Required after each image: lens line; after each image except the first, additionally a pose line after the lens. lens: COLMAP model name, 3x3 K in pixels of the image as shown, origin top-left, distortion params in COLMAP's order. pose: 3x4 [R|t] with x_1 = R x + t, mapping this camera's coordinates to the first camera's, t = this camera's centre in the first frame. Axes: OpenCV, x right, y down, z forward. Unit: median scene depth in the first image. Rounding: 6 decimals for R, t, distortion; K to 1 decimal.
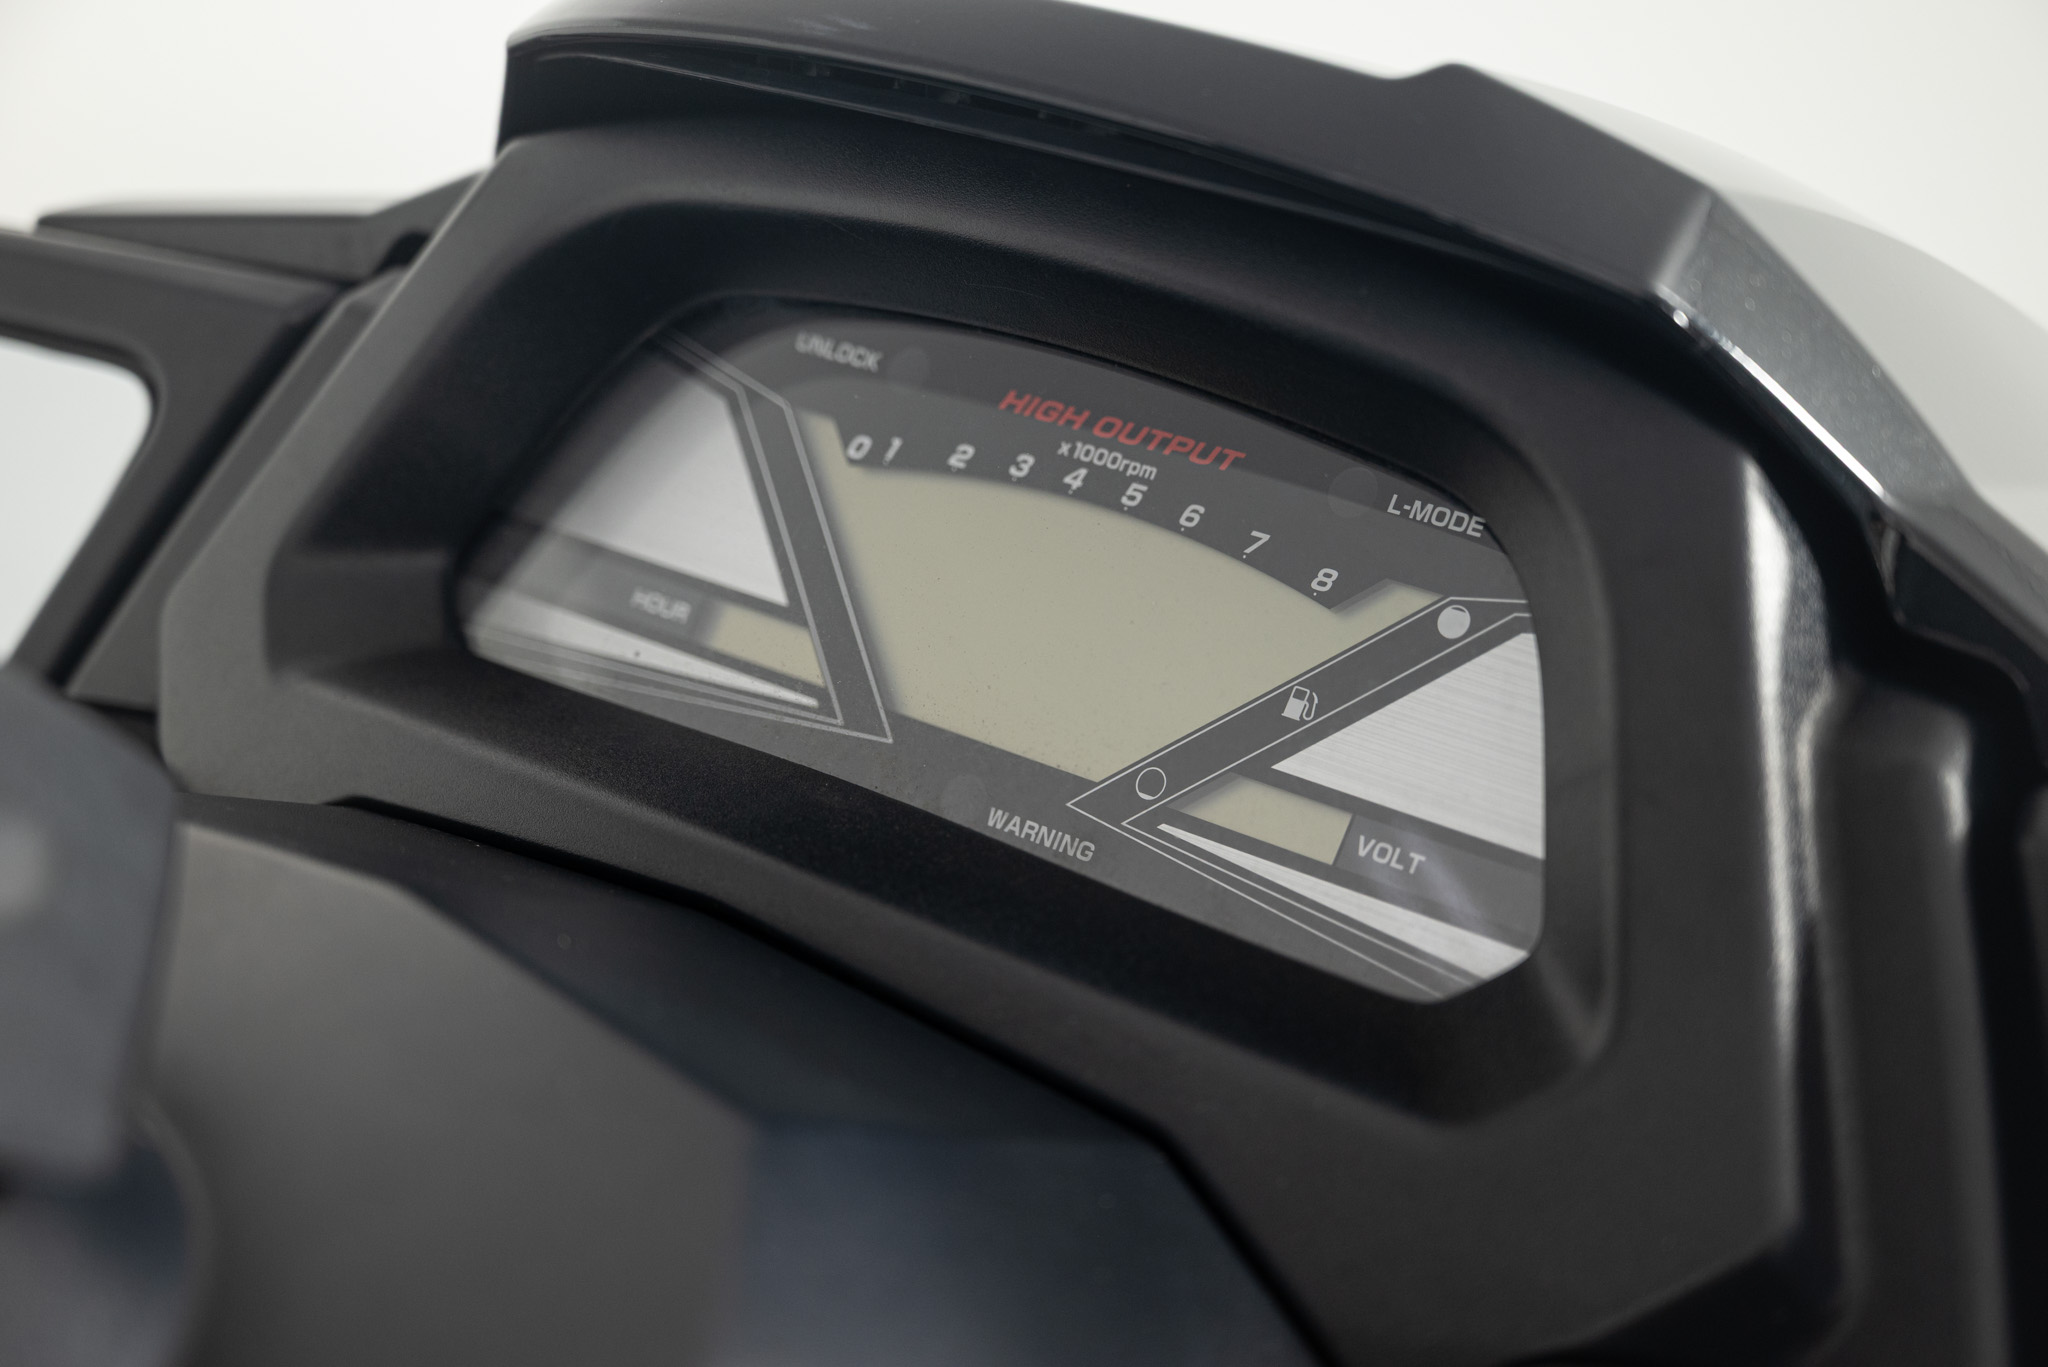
lens RADIAL K [[3188.2, 0, 1024.7], [0, 3188.2, 684.7], [0, 0, 1]] dist [0.001530, 0.000000]
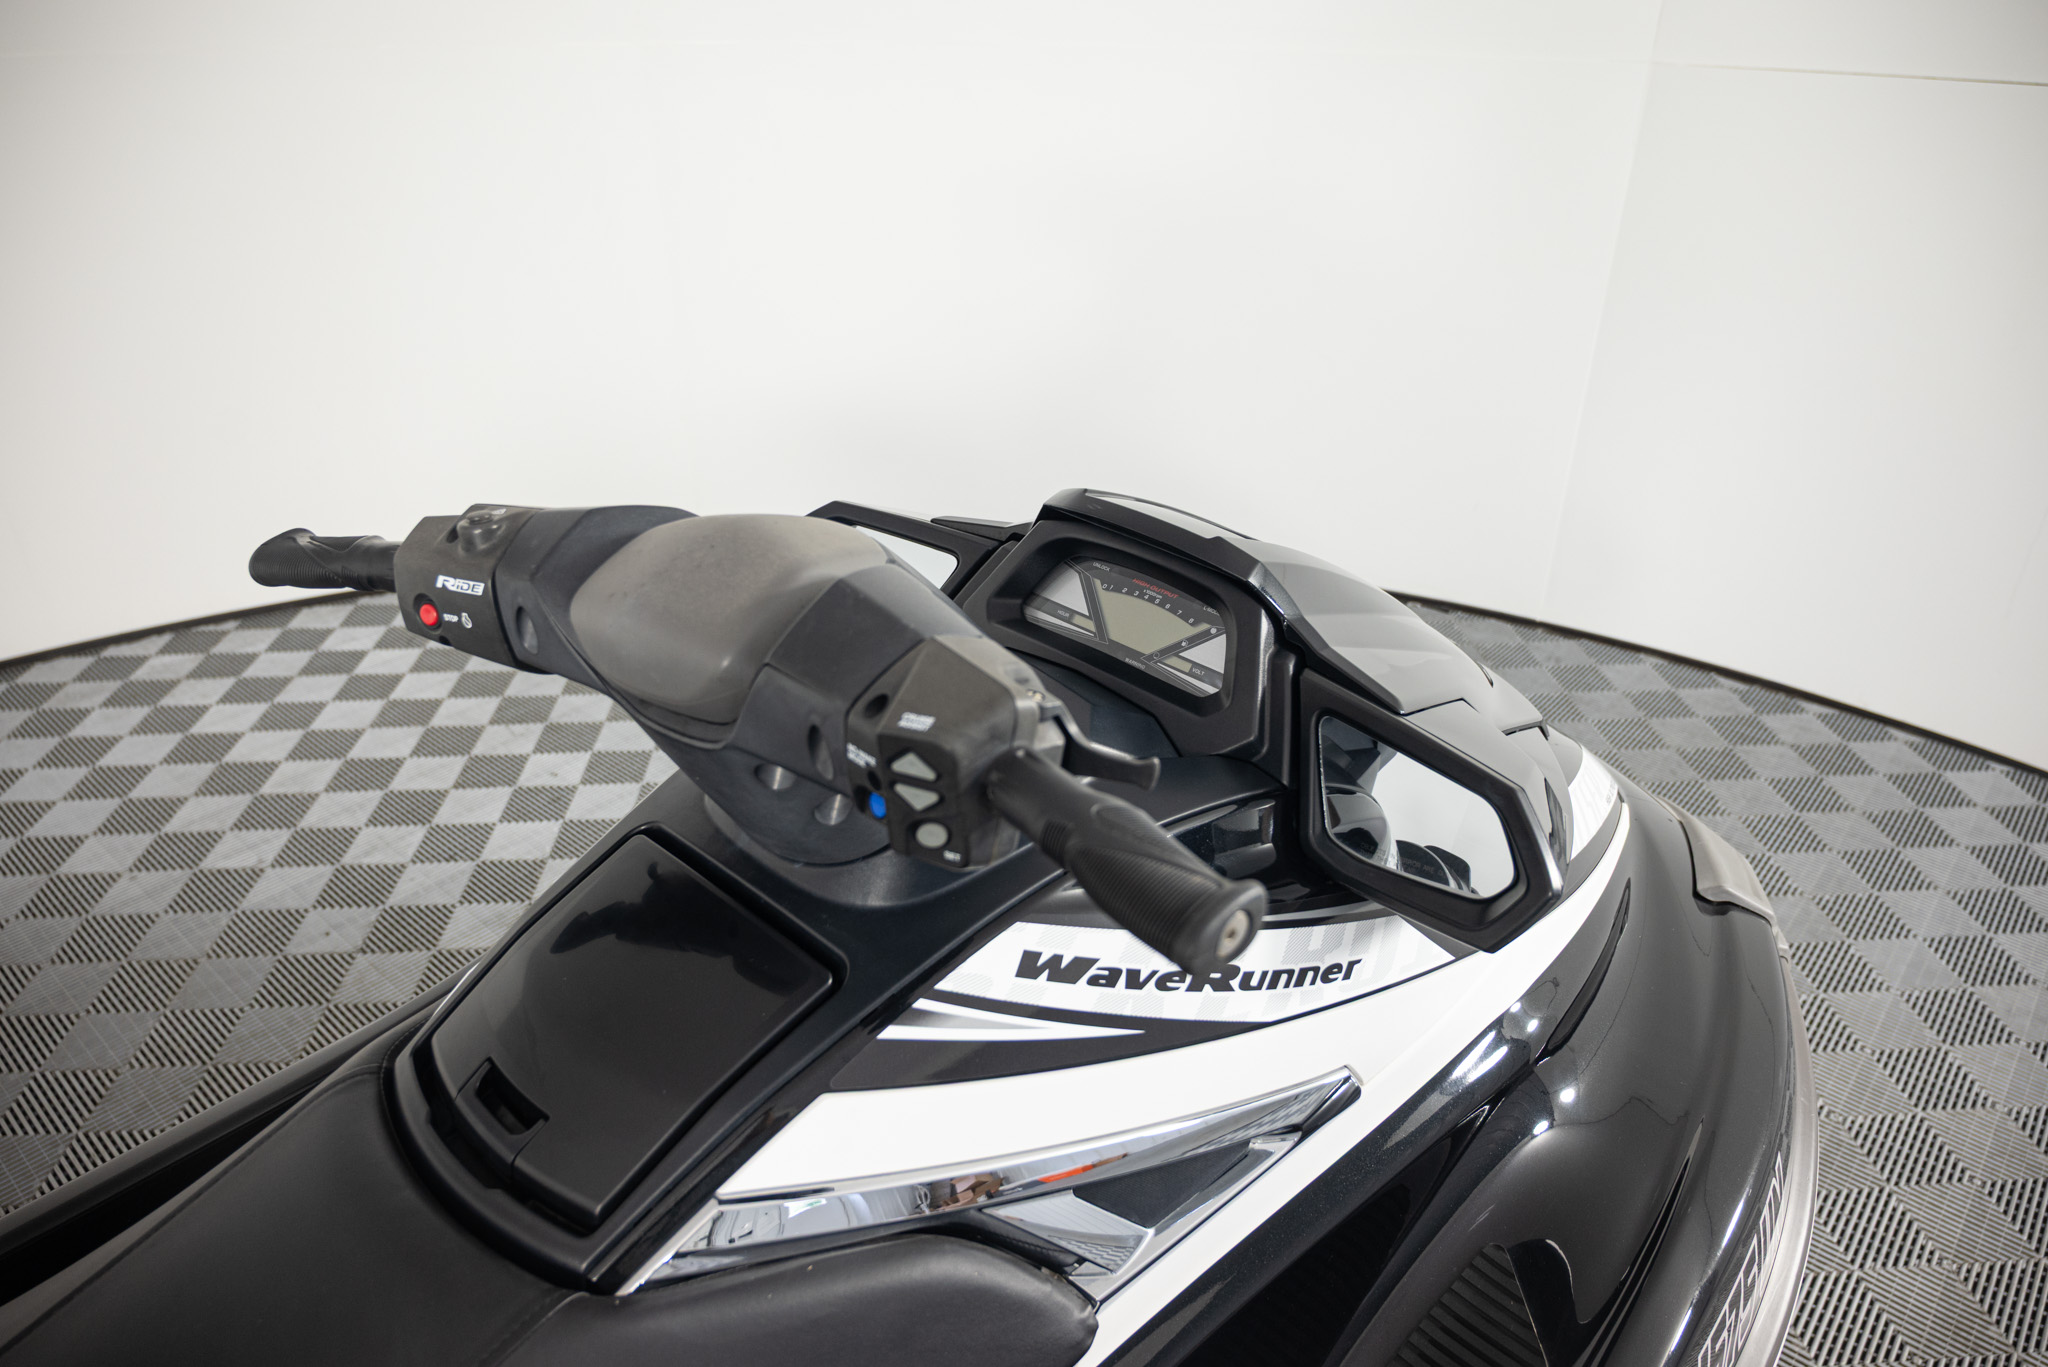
lens RADIAL K [[1413.2, 0, 1029.6], [0, 1413.2, 684.5], [0, 0, 1]] dist [-0.002810, -0.000666]
pose [[0.996002, 0.077862, -0.043783, -0.065008], [-0.075204, 0.995398, 0.059397, -0.045866], [0.048206, -0.055867, 0.997274, -1.393194]]
